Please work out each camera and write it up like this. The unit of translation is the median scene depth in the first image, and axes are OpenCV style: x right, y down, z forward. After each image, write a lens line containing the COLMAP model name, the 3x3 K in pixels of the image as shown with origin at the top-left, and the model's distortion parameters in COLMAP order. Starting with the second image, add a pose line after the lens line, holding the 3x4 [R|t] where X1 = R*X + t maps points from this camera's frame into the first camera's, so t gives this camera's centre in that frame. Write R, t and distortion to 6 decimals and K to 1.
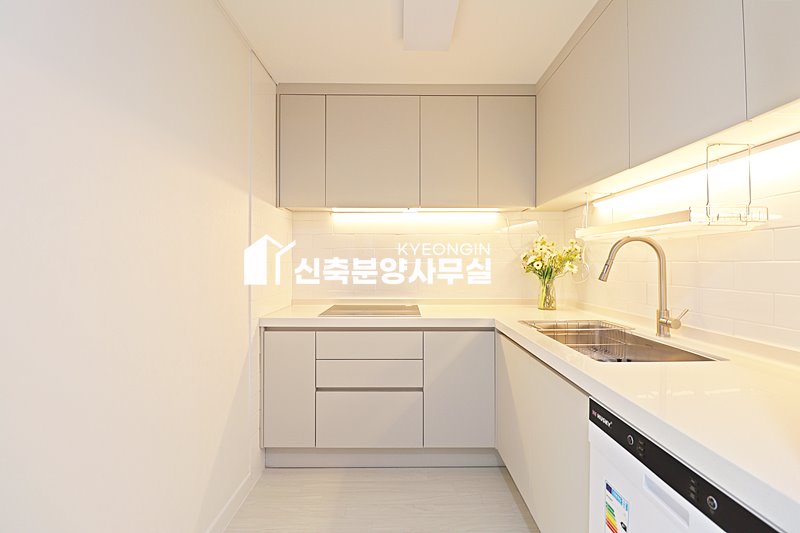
lens RADIAL K [[370.1, 0, 401.7], [0, 370.1, 260.4], [0, 0, 1]] dist [-0.002905, -0.012073]
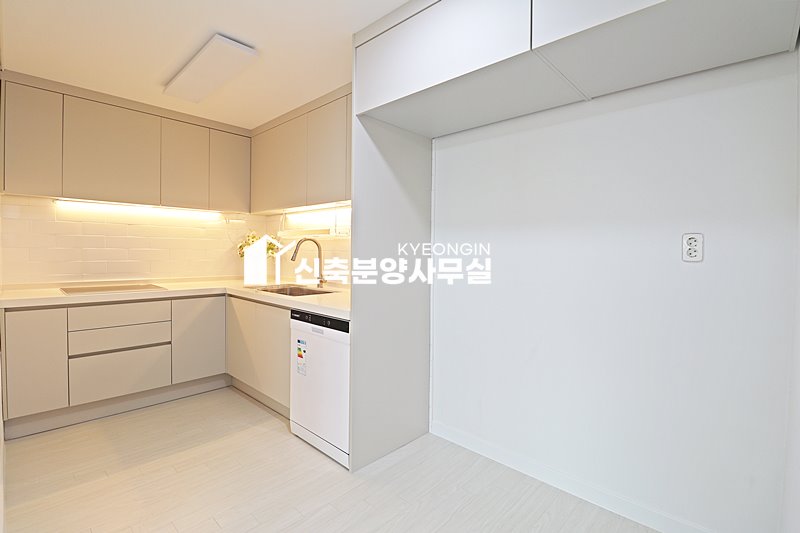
lens RADIAL K [[370.1, 0, 400.0], [0, 370.1, 260.4], [0, 0, 1]] dist [-0.002905, -0.012073]
pose [[0.687160, -0.007201, 0.726470, -0.349349], [-0.018608, 0.999448, 0.027509, -0.006671], [-0.726268, -0.032421, 0.686647, -0.537261]]
